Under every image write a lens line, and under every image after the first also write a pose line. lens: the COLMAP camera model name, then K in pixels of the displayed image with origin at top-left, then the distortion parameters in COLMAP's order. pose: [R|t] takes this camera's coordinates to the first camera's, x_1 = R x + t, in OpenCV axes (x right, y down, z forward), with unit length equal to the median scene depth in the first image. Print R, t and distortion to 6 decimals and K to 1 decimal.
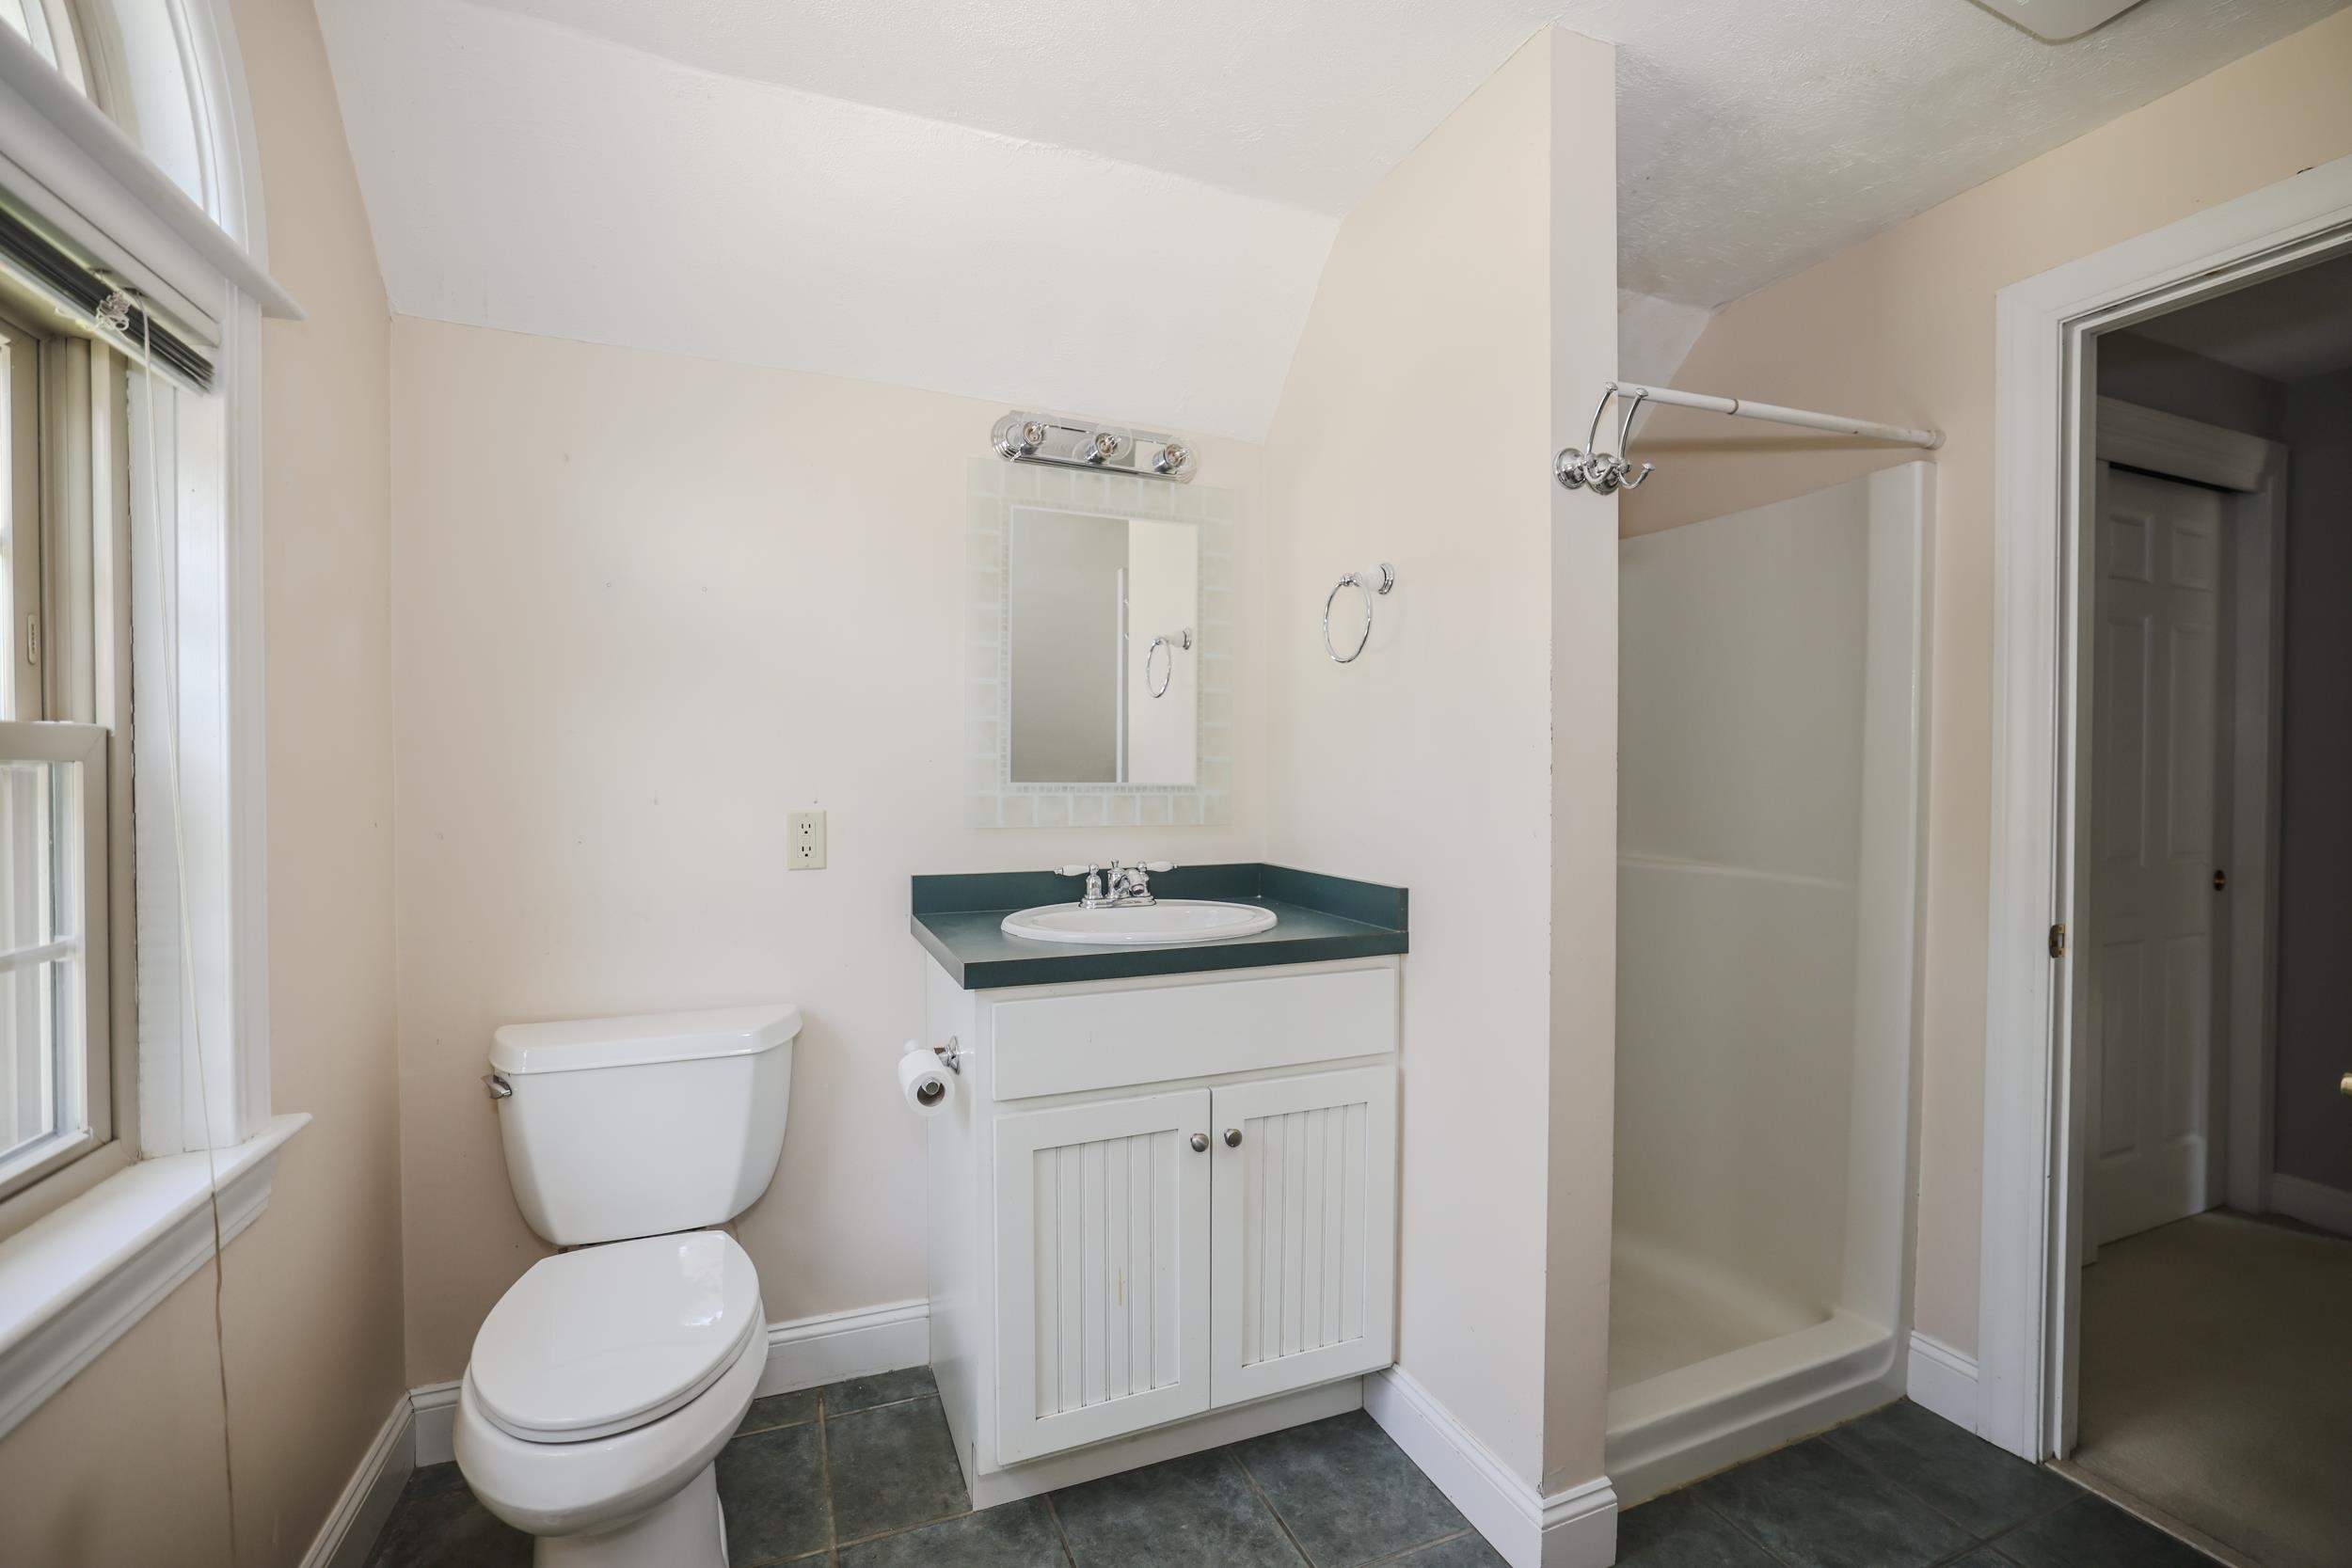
lens RADIAL K [[1003.3, 0, 1176.0], [0, 1003.3, 784.0], [0, 0, 1]] dist [-0.044512, 0.016401]
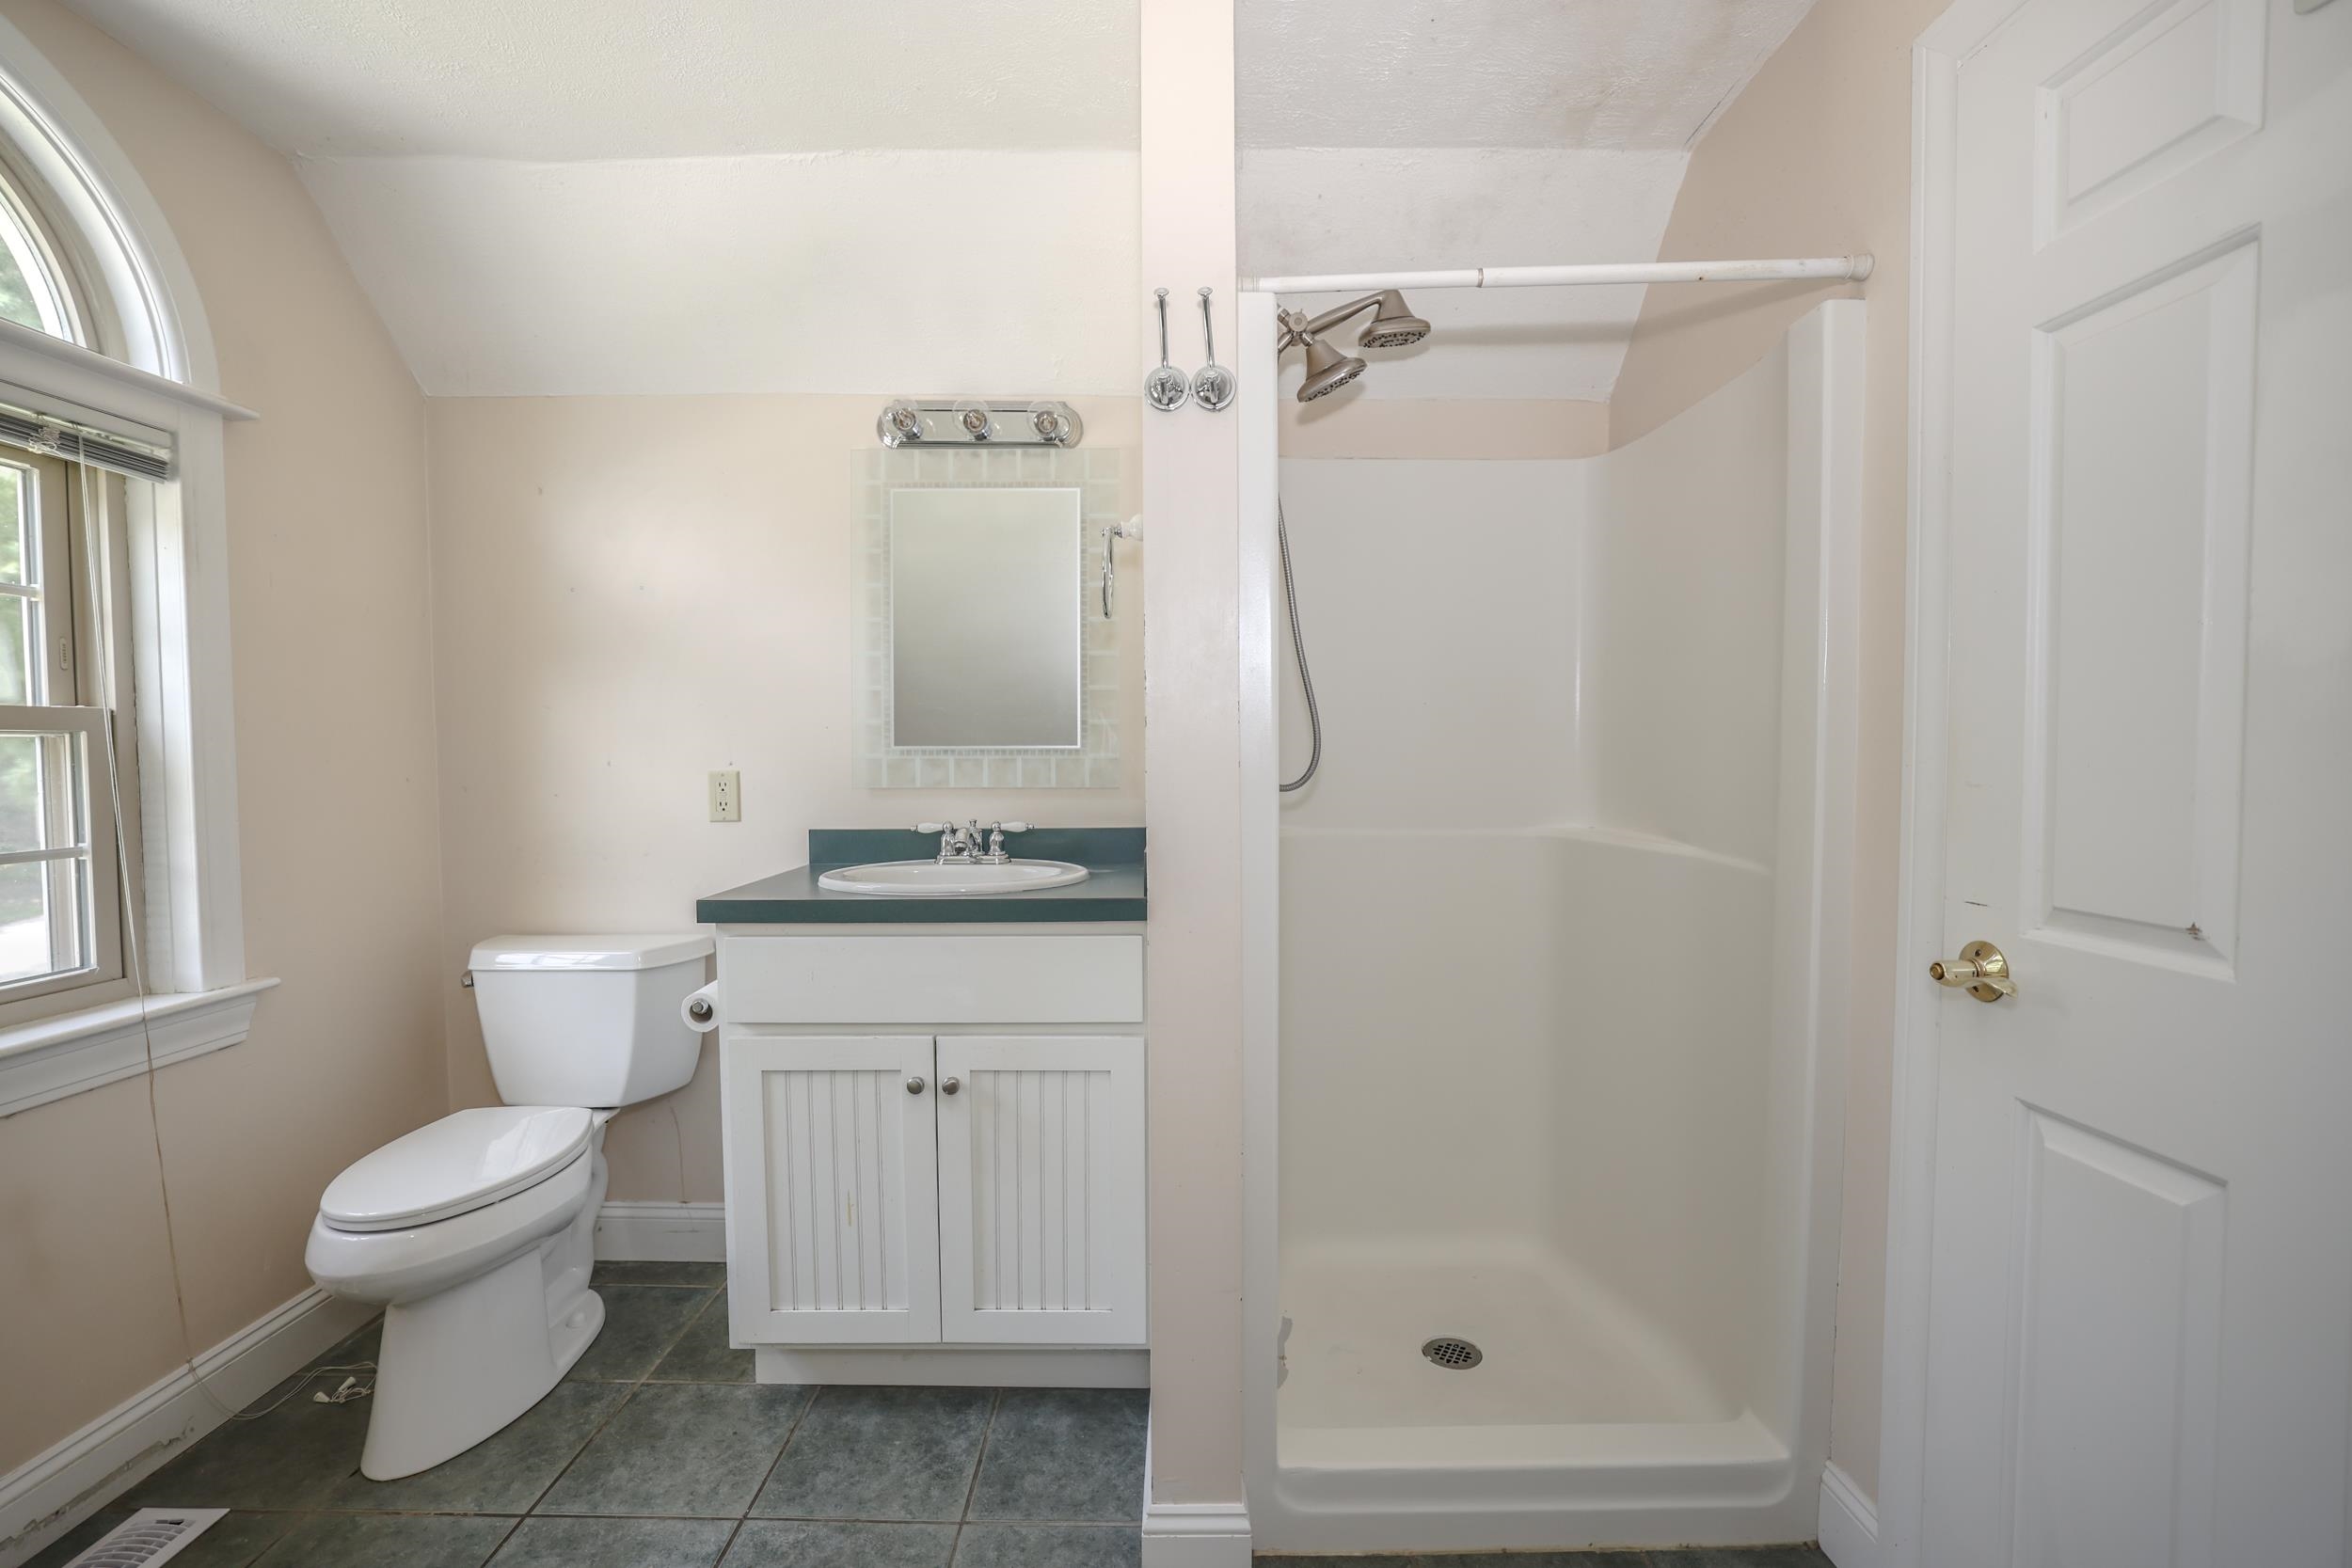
lens RADIAL K [[1012.7, 0, 1176.0], [0, 1012.7, 784.0], [0, 0, 1]] dist [-0.040304, 0.012051]
pose [[0.925157, 0.005739, -0.379540, 0.641878], [0.003085, 0.999739, 0.022637, 0.018403], [0.379571, -0.022113, 0.924898, 0.125028]]
